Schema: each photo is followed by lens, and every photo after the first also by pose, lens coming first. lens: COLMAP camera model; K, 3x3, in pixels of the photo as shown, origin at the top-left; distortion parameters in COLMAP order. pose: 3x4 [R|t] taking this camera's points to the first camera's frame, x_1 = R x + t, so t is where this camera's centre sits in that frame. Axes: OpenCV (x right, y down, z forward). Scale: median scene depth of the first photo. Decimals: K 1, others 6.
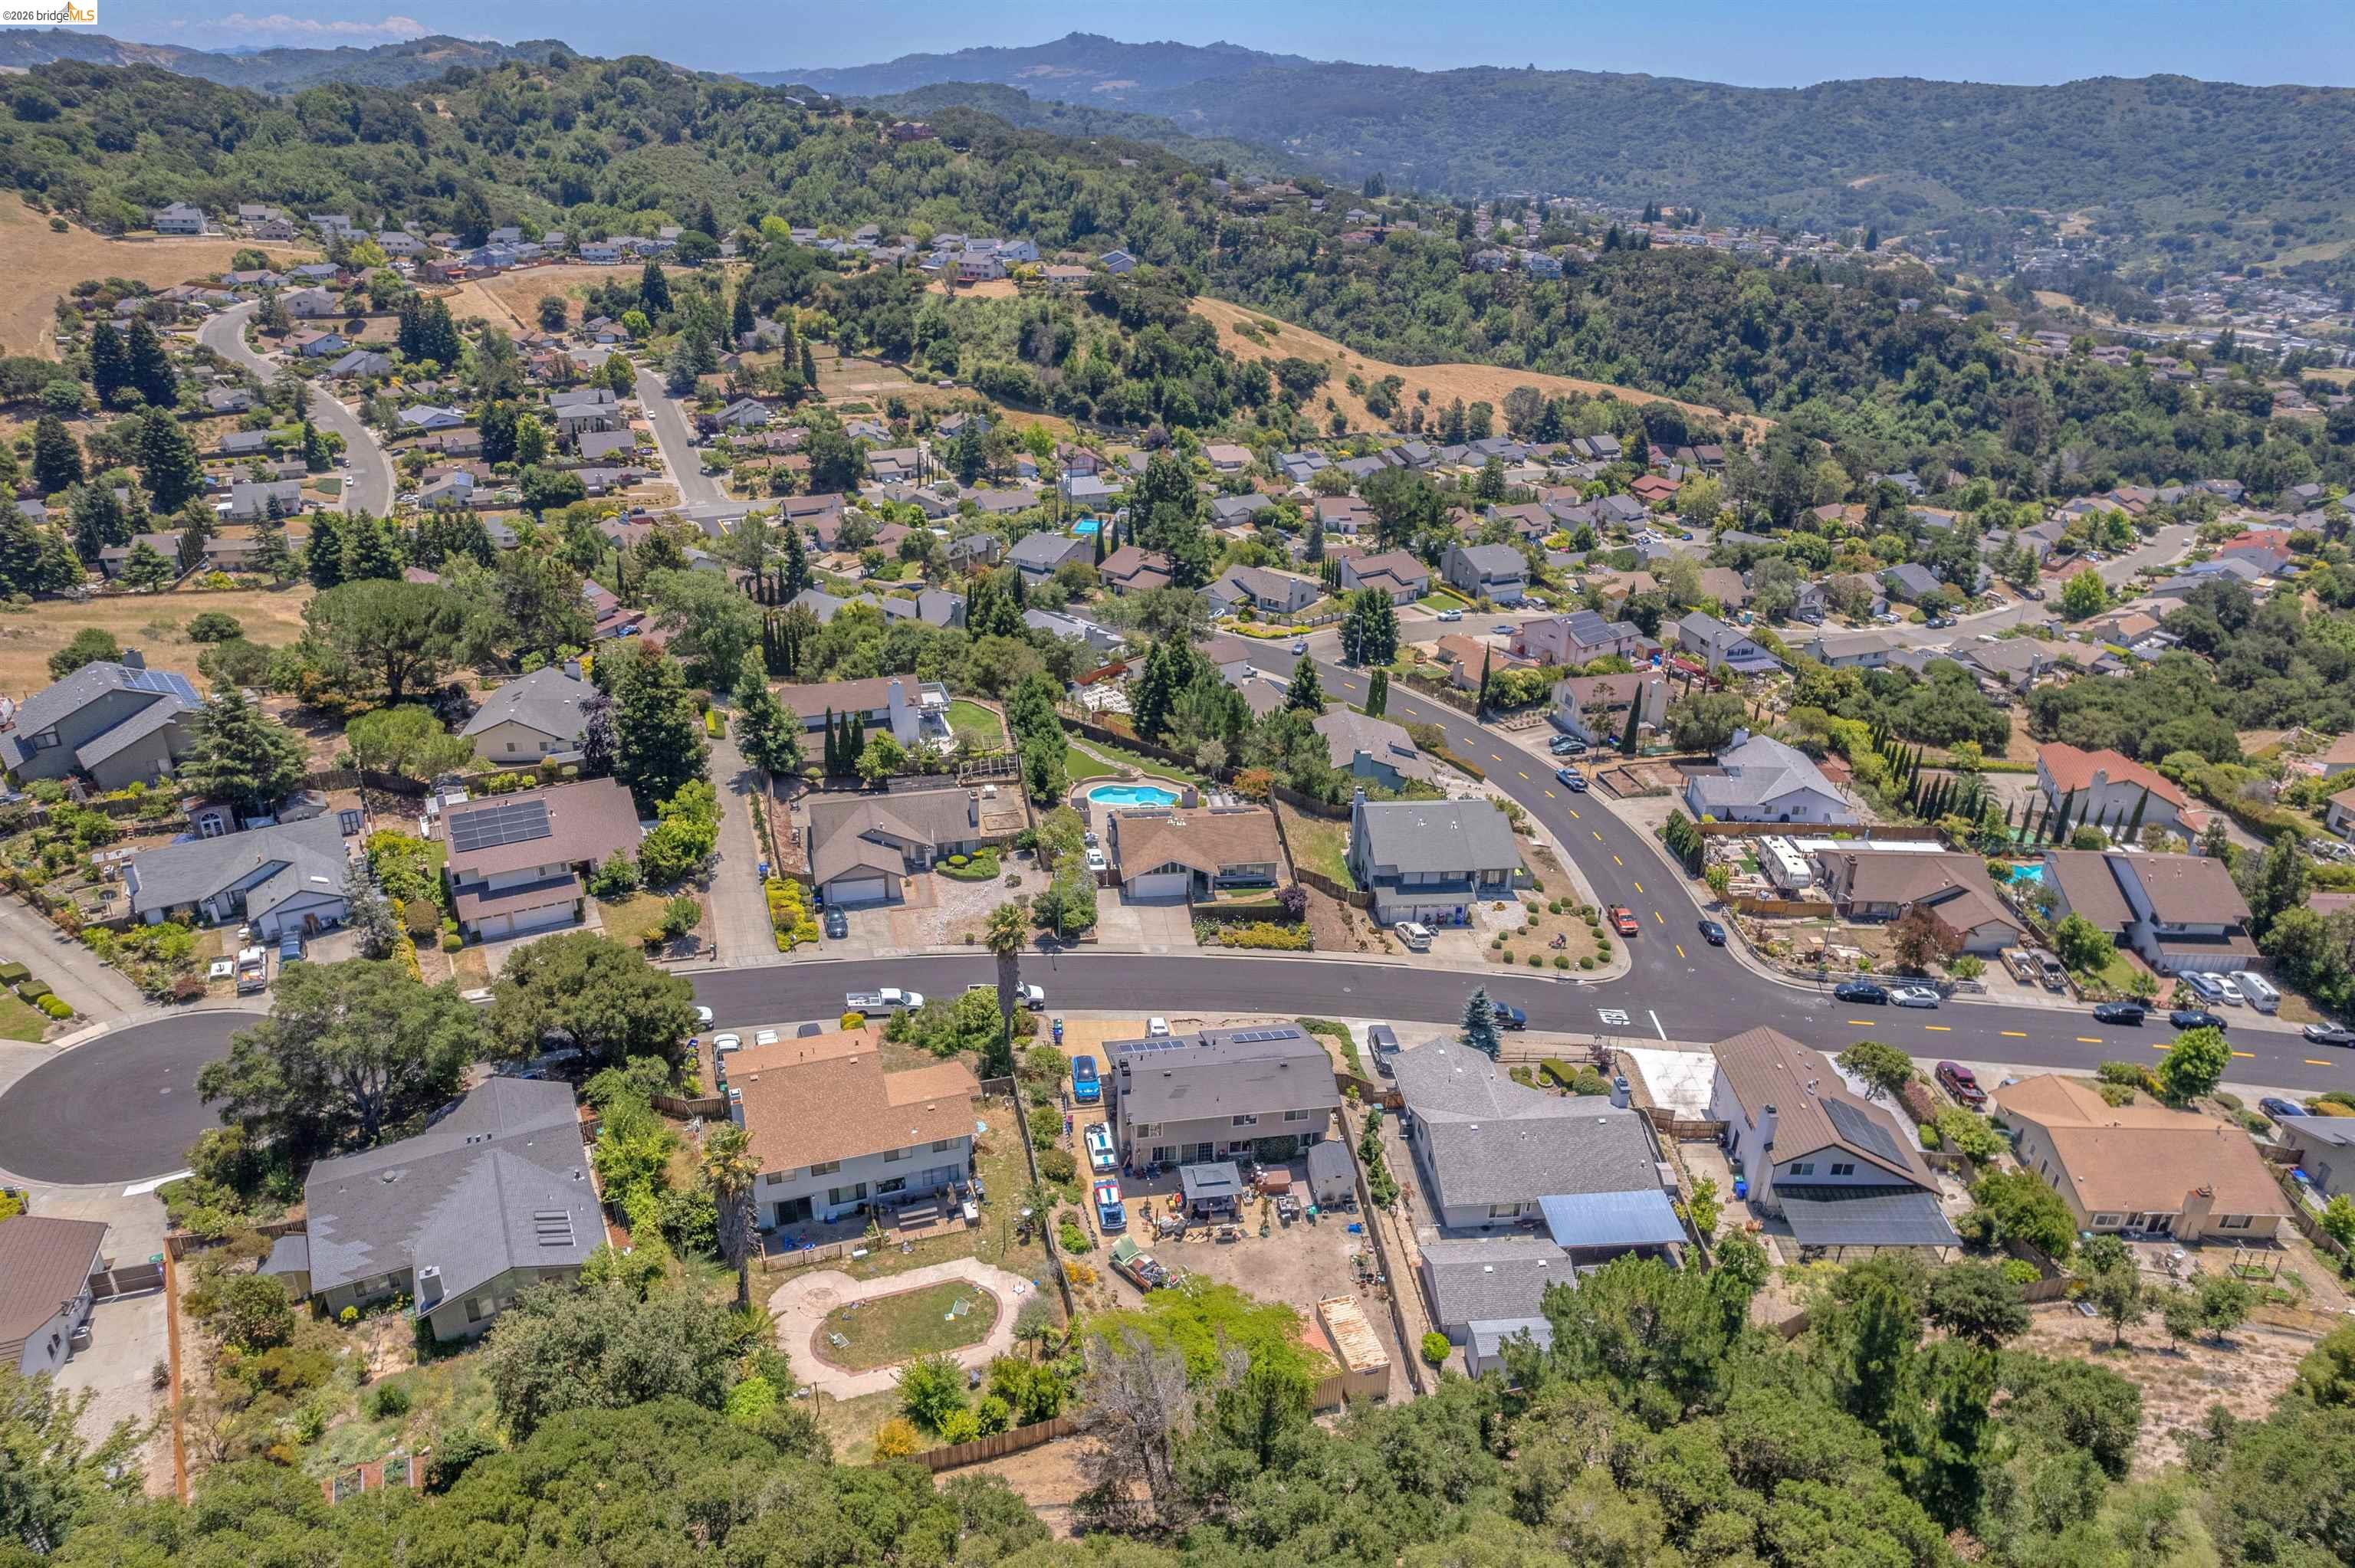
lens RADIAL K [[1505.7, 0, 1187.2], [0, 1505.7, 799.1], [0, 0, 1]] dist [-0.081038, 0.077027]
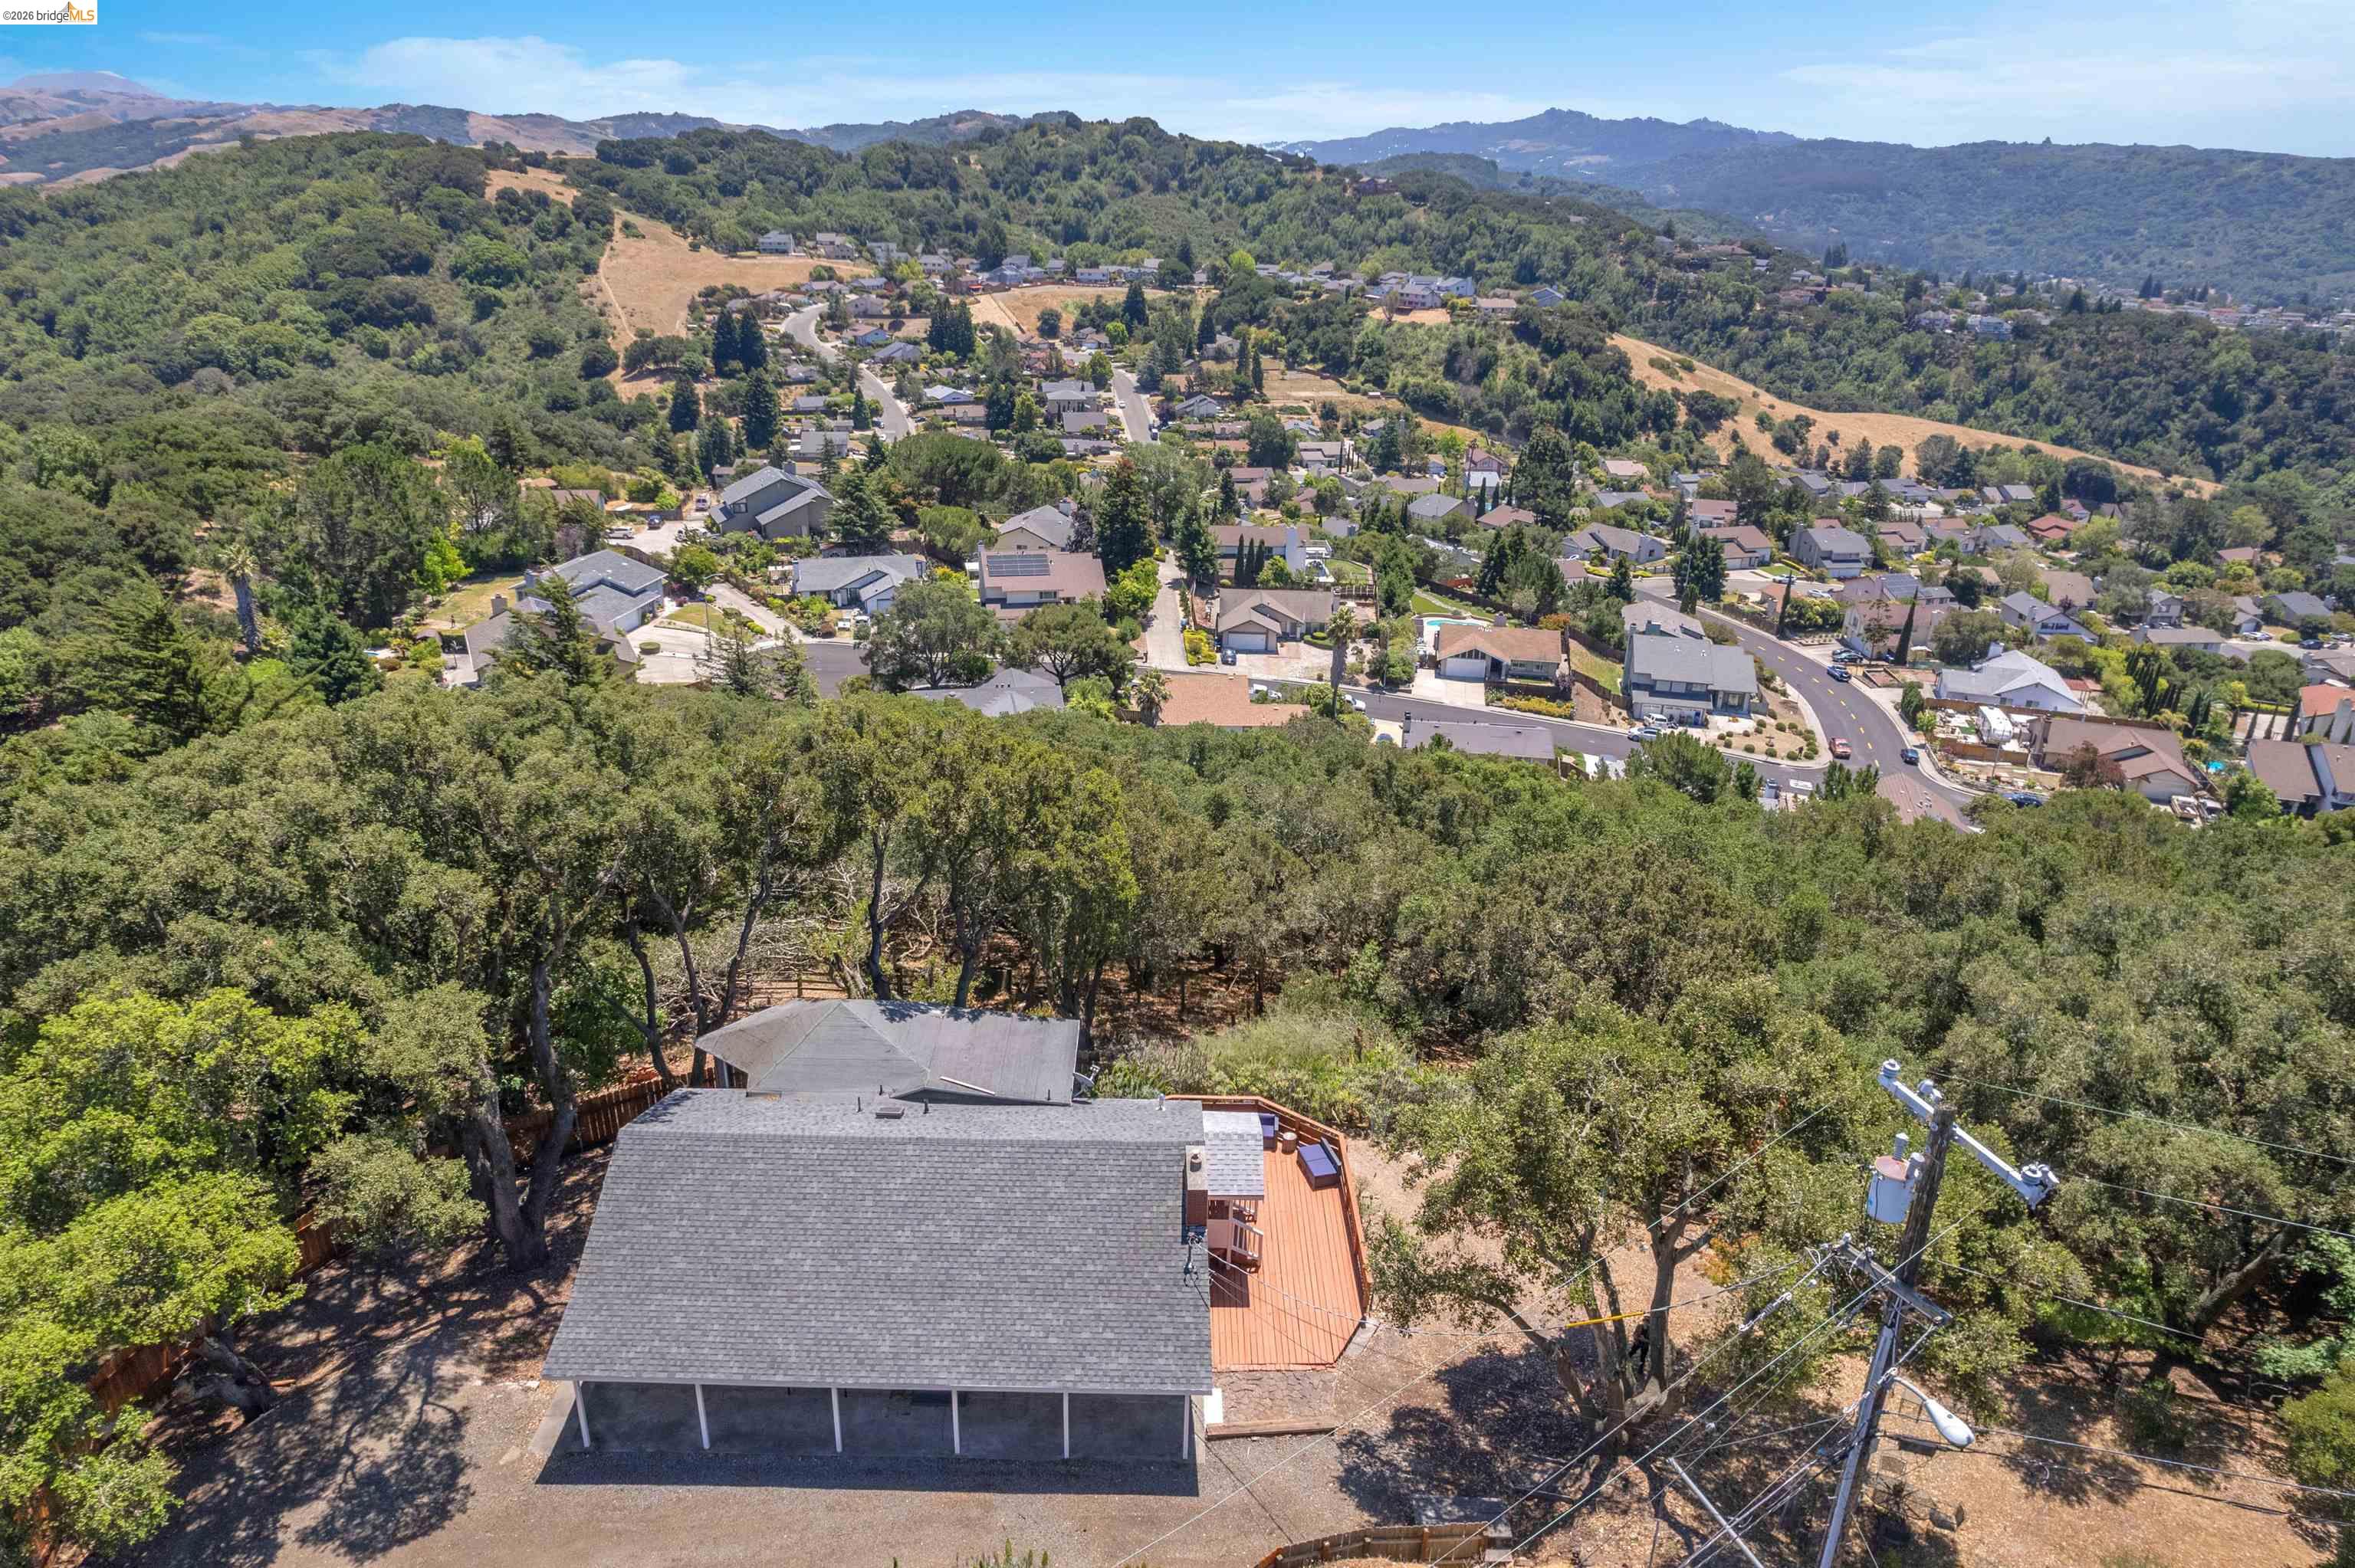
lens RADIAL K [[1505.7, 0, 1187.2], [0, 1505.7, 799.1], [0, 0, 1]] dist [-0.081038, 0.077027]
pose [[0.958586, 0.113324, -0.261286, 0.029911], [-0.124224, 0.991926, -0.025531, 0.067233], [0.256283, 0.056932, 0.964924, -0.098790]]
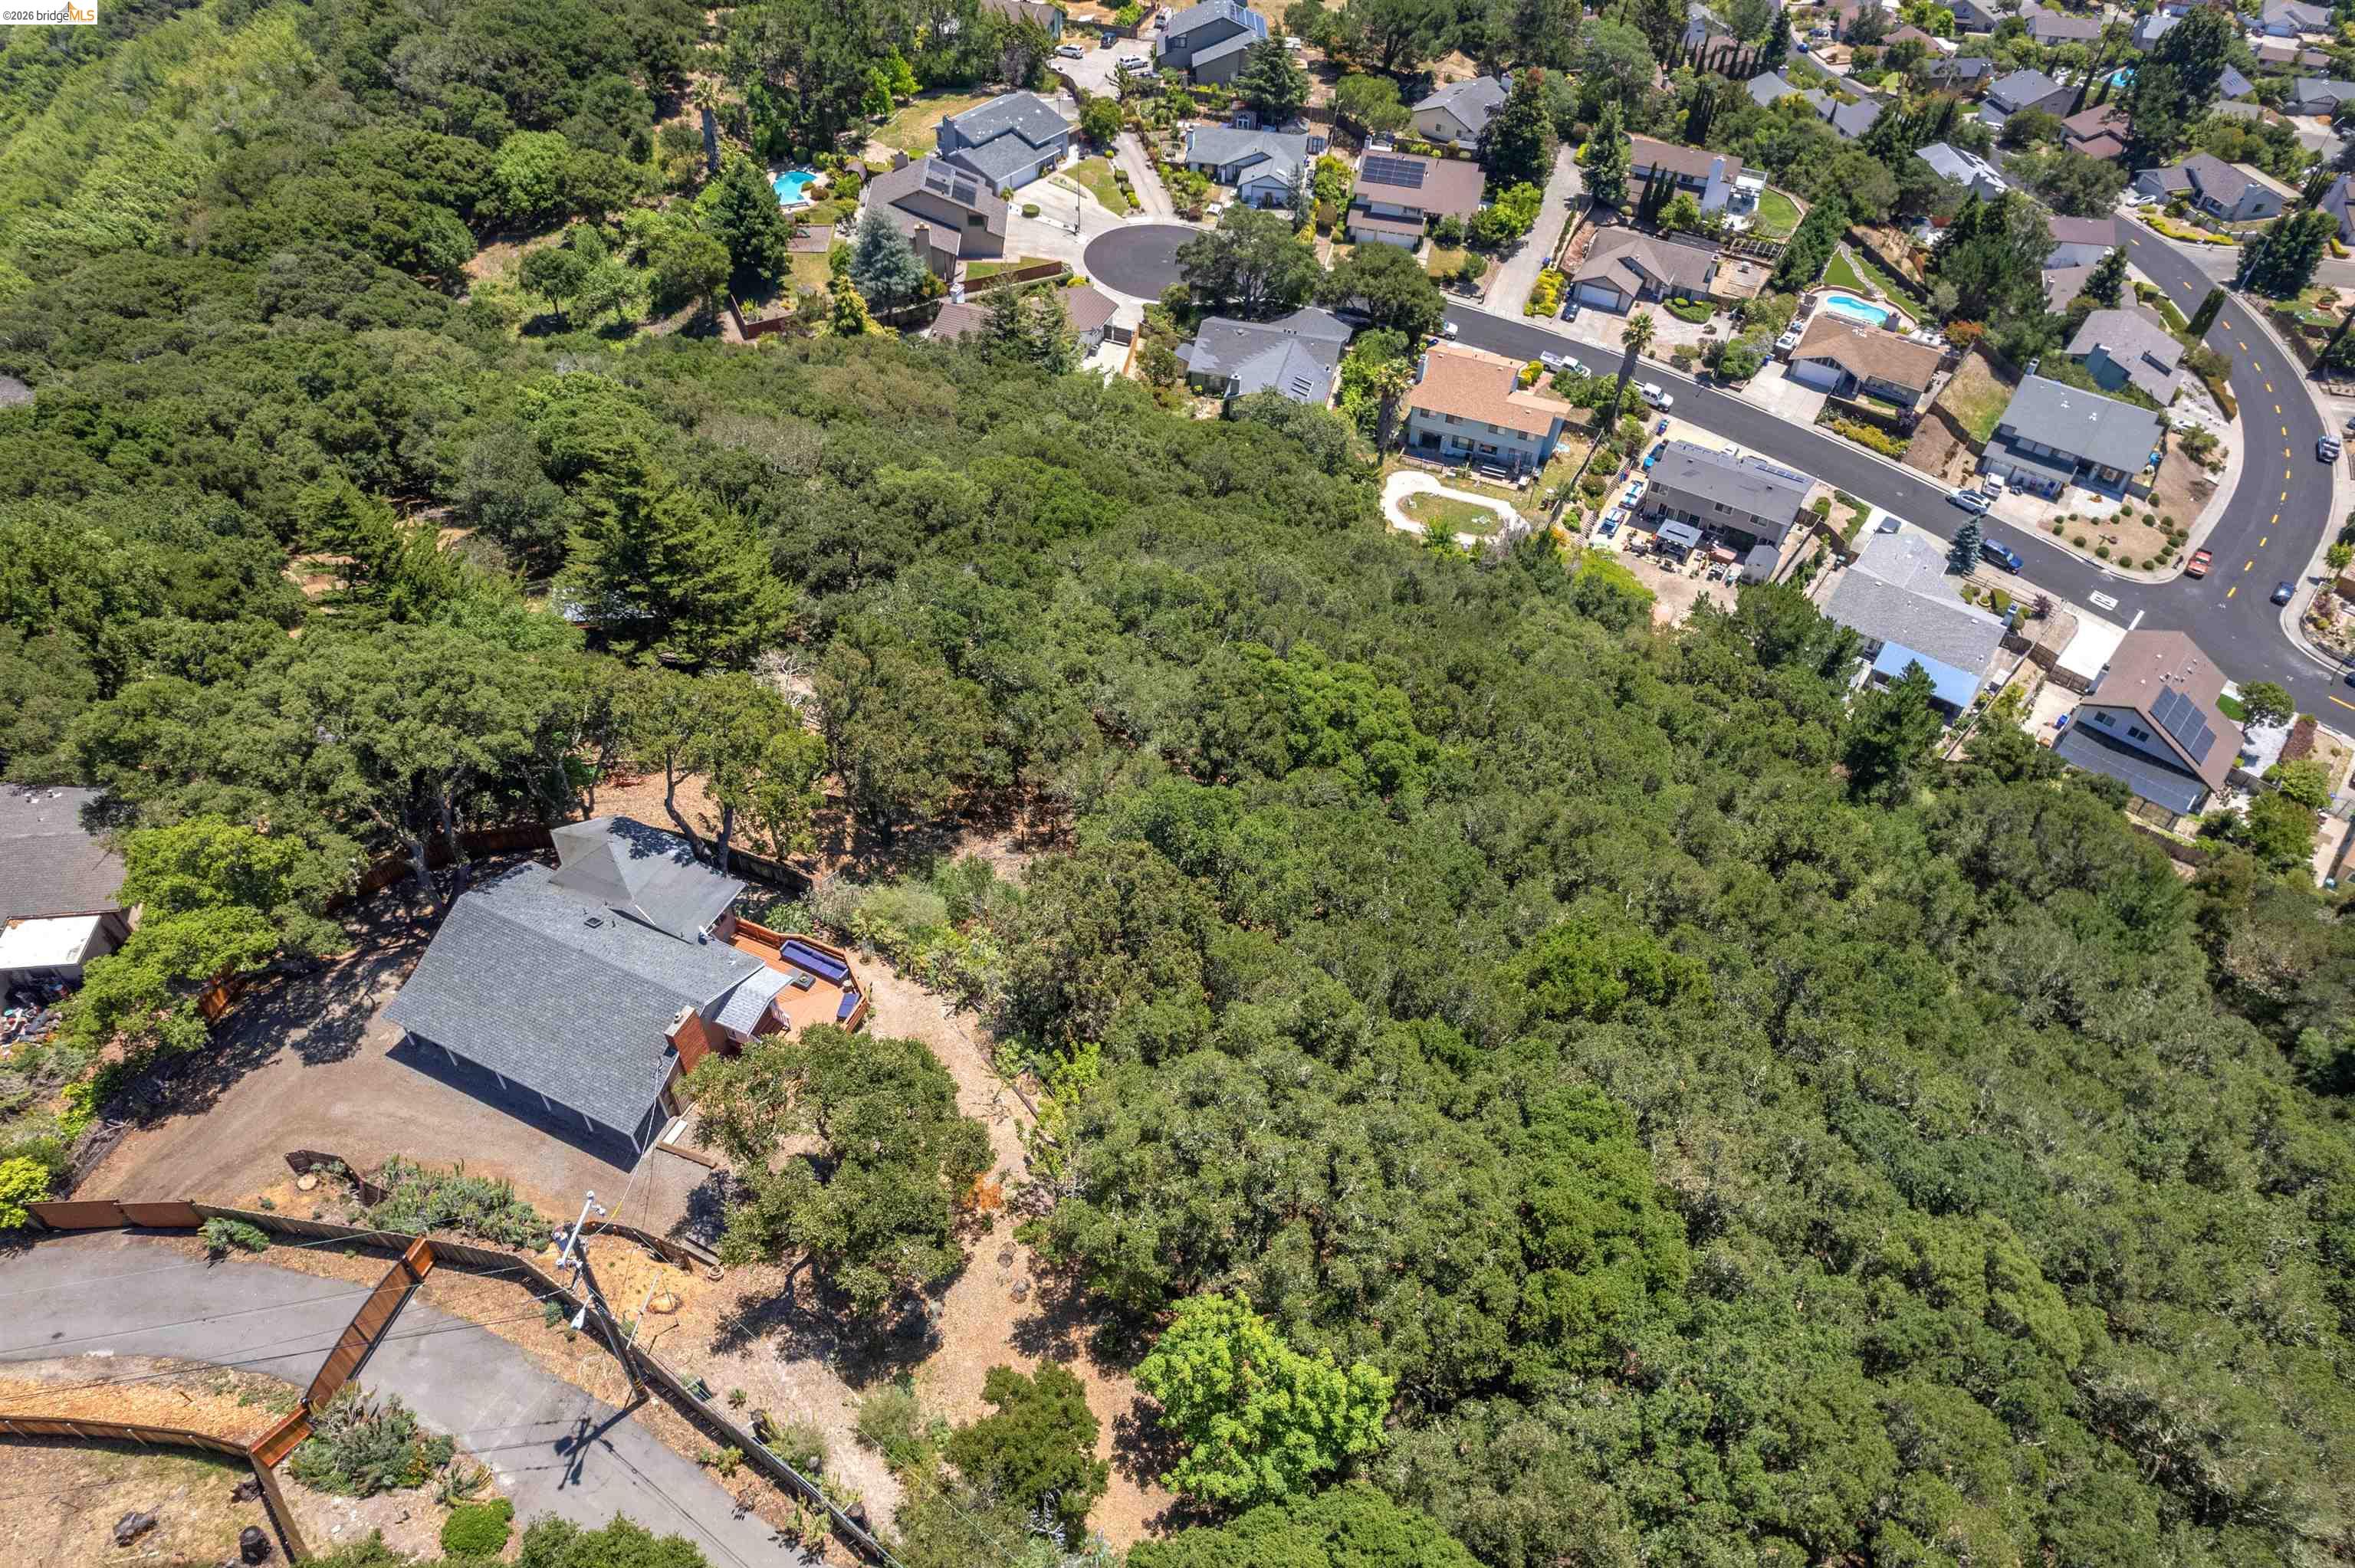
lens RADIAL K [[1523.1, 0, 1189.4], [0, 1523.1, 794.1], [0, 0, 1]] dist [-0.090792, 0.087697]
pose [[0.752739, 0.466203, -0.464800, 0.094408], [-0.292478, 0.869364, 0.398324, 0.005064], [0.589780, -0.163891, 0.790758, -0.104448]]
